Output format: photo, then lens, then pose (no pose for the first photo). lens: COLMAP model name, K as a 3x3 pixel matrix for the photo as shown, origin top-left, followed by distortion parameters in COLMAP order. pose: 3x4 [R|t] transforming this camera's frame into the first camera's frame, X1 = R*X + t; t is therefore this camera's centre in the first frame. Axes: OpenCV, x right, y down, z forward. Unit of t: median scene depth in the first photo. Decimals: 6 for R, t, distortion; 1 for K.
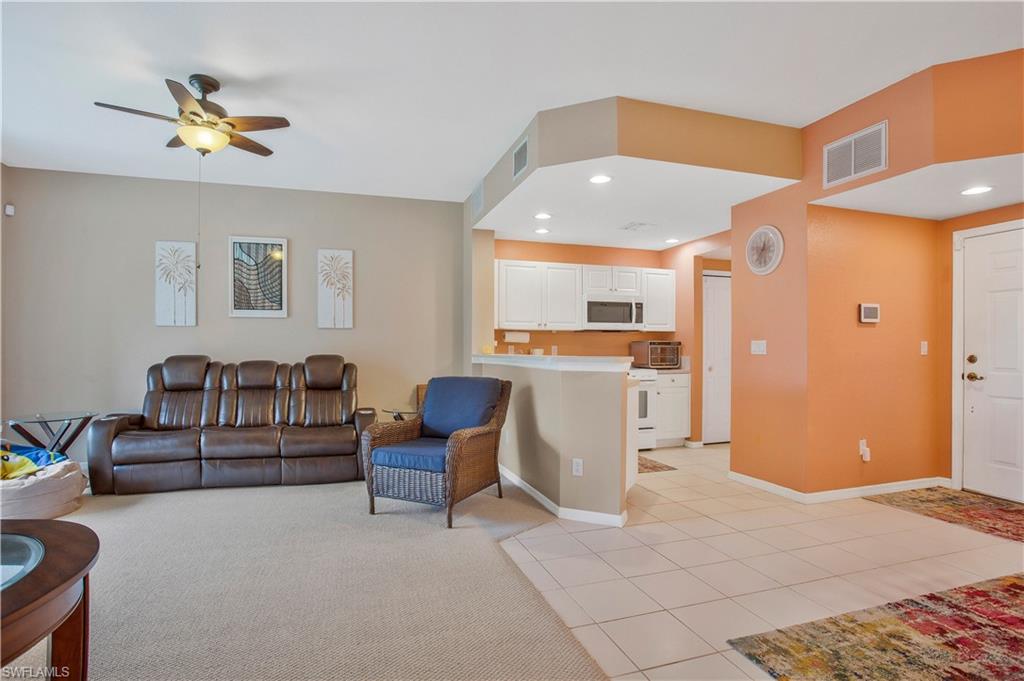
lens RADIAL K [[518.3, 0, 512.2], [0, 518.3, 344.7], [0, 0, 1]] dist [-0.023848, 0.001280]
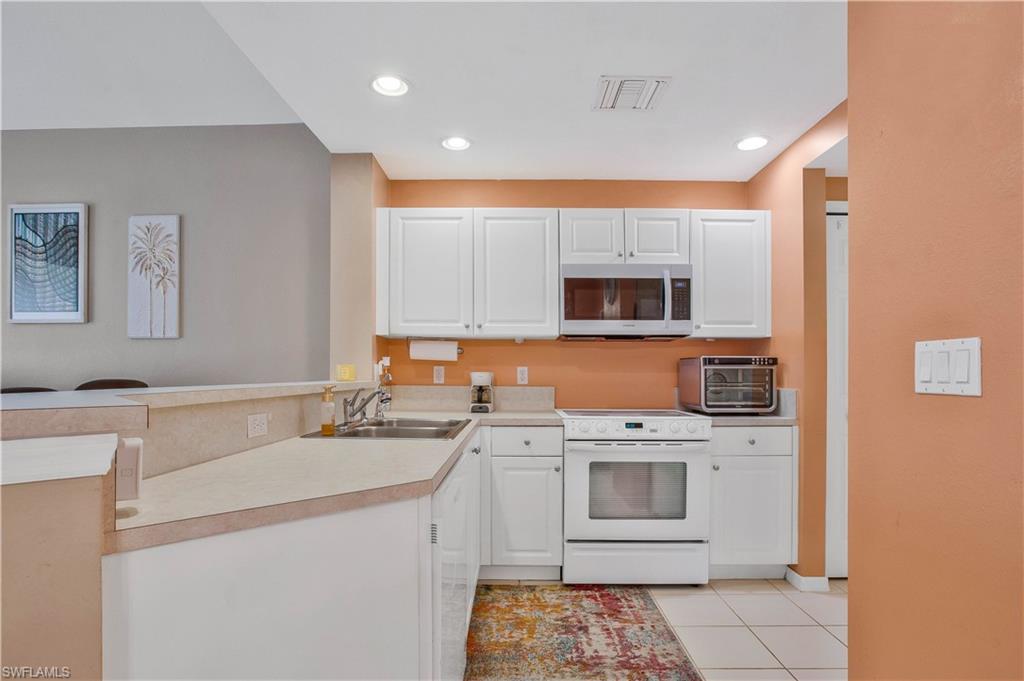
lens RADIAL K [[518.3, 0, 514.5], [0, 518.3, 366.3], [0, 0, 1]] dist [-0.023848, 0.001280]
pose [[0.948587, -0.000635, -0.316515, 0.260366], [-0.000205, 0.999997, -0.002619, 0.003671], [0.316516, 0.002549, 0.948584, 0.506397]]
